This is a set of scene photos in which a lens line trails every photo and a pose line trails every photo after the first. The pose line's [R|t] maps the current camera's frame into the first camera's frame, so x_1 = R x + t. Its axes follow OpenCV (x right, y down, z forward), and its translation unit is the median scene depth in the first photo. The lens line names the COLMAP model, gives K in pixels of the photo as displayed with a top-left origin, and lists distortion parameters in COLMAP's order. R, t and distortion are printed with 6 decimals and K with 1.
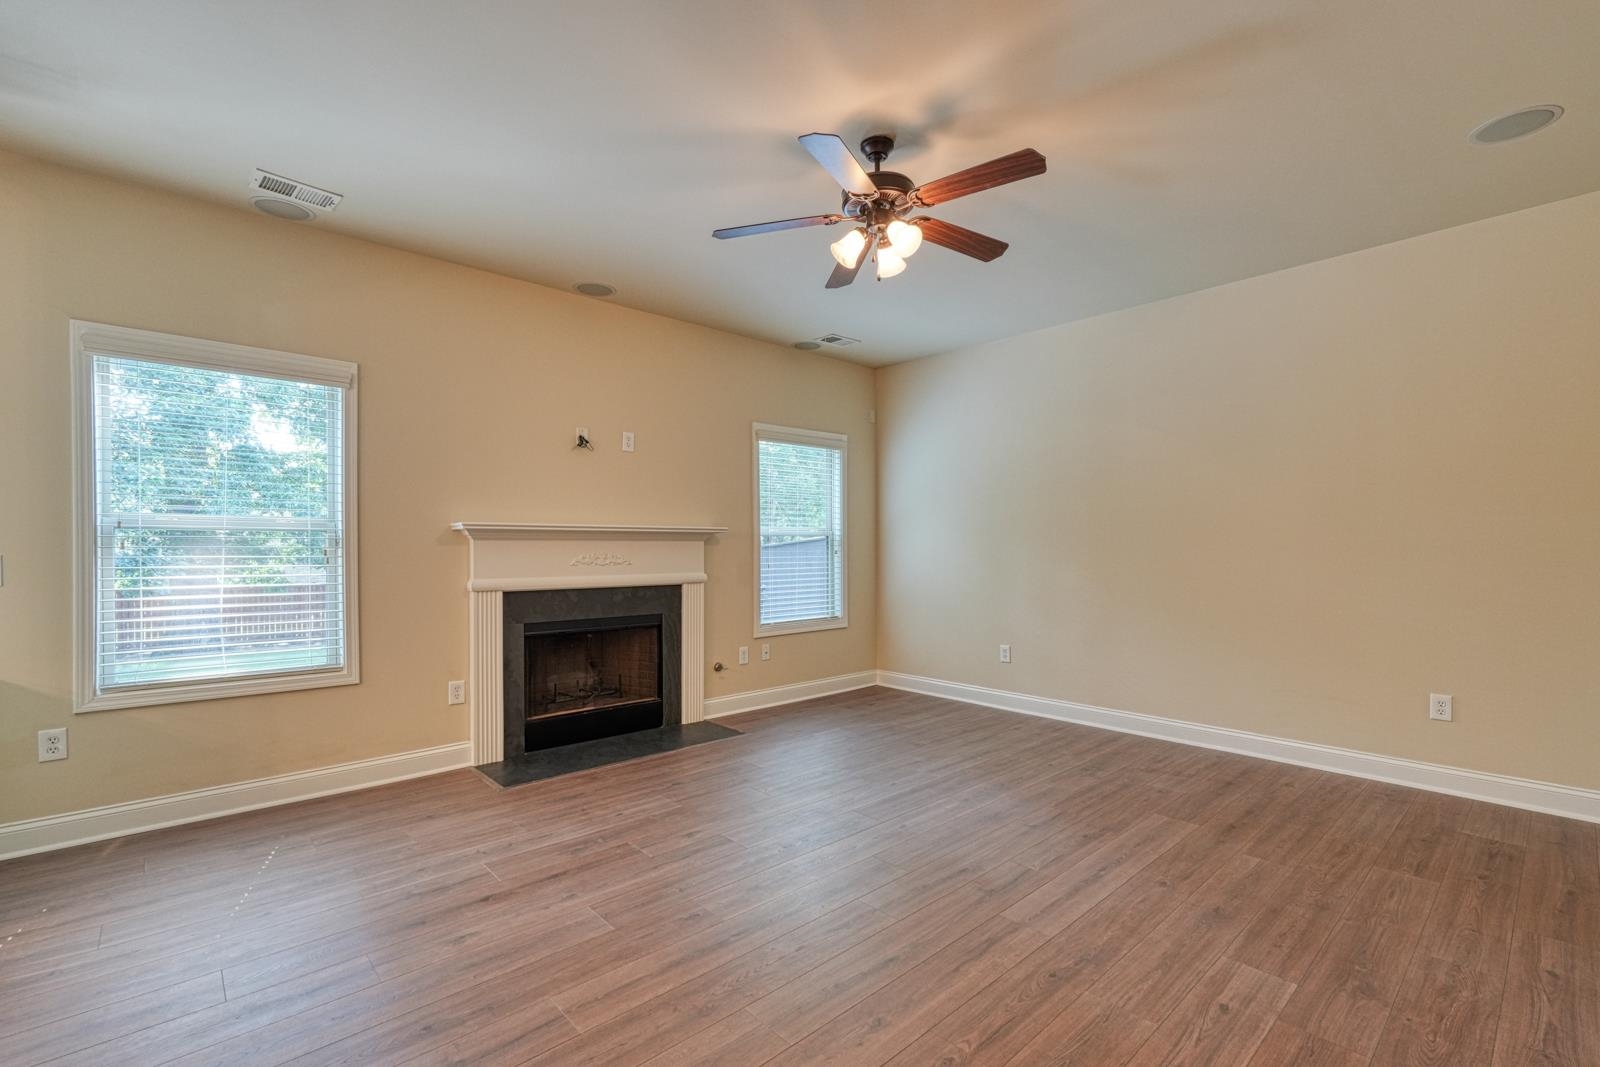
lens RADIAL K [[708.2, 0, 811.4], [0, 708.2, 570.4], [0, 0, 1]] dist [0.002382, 0.000628]
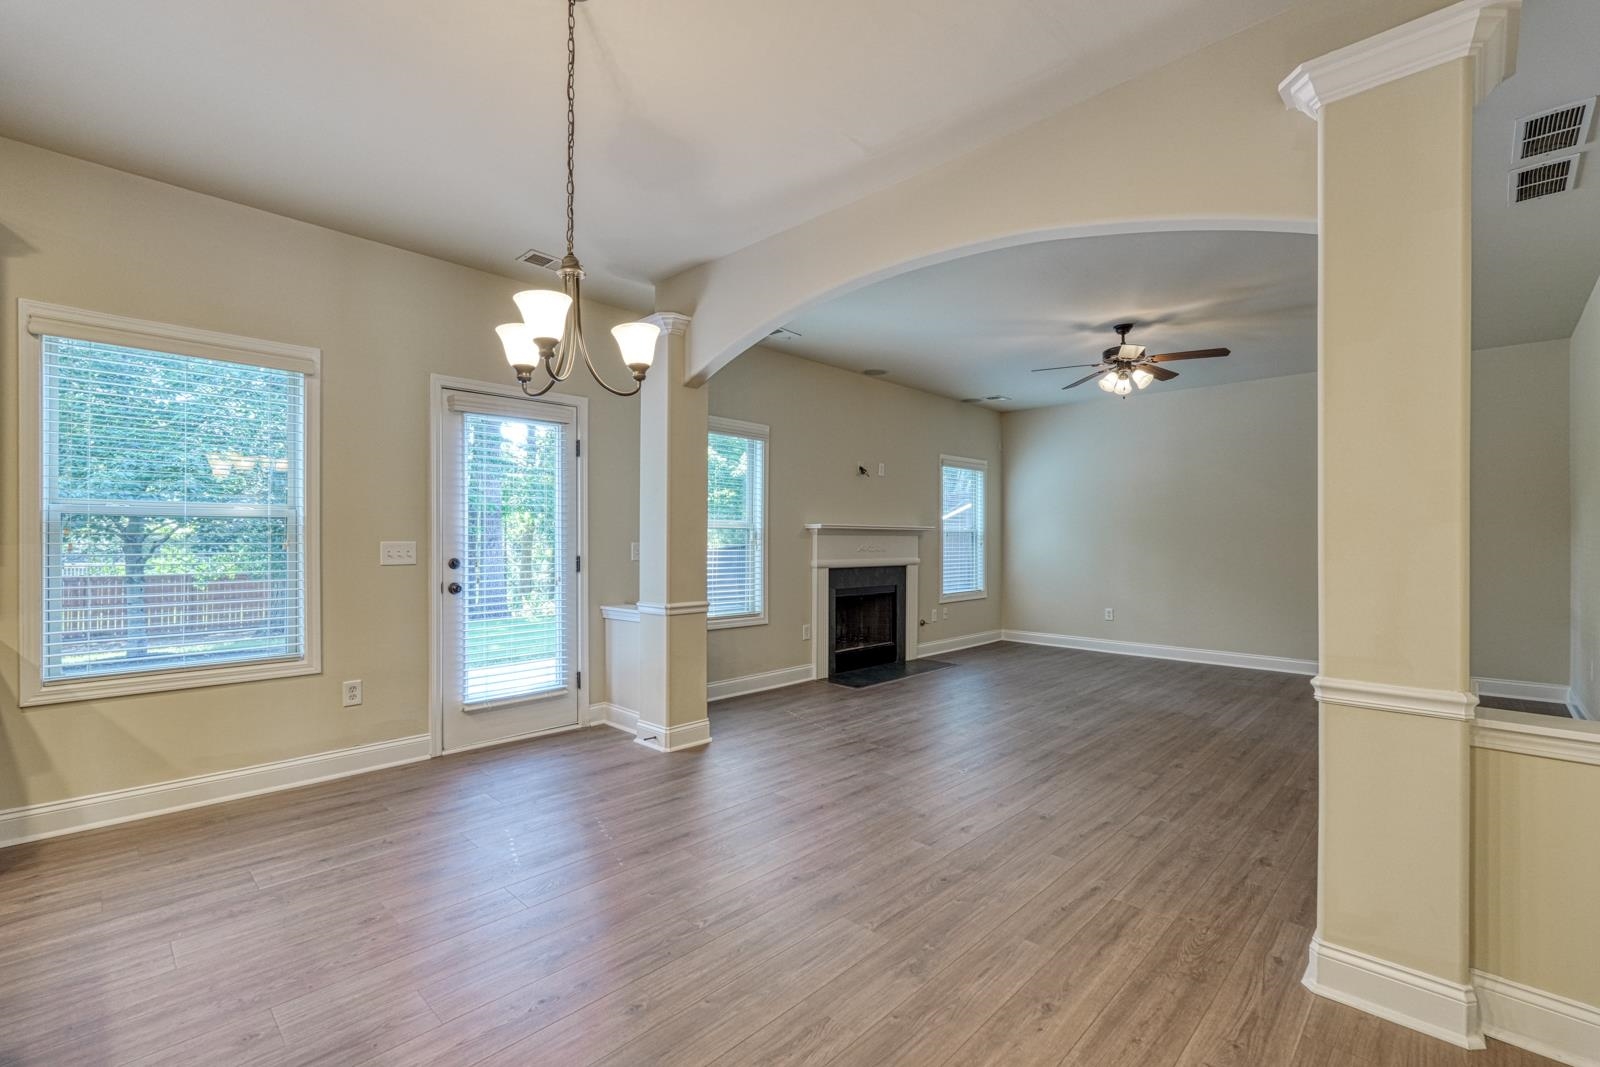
lens RADIAL K [[708.2, 0, 807.7], [0, 708.2, 542.2], [0, 0, 1]] dist [0.002382, 0.000628]
pose [[0.997712, 0.006924, 0.067250, -0.479179], [-0.005105, 0.999617, -0.027184, 0.012998], [-0.067412, 0.026779, 0.997366, -0.447250]]
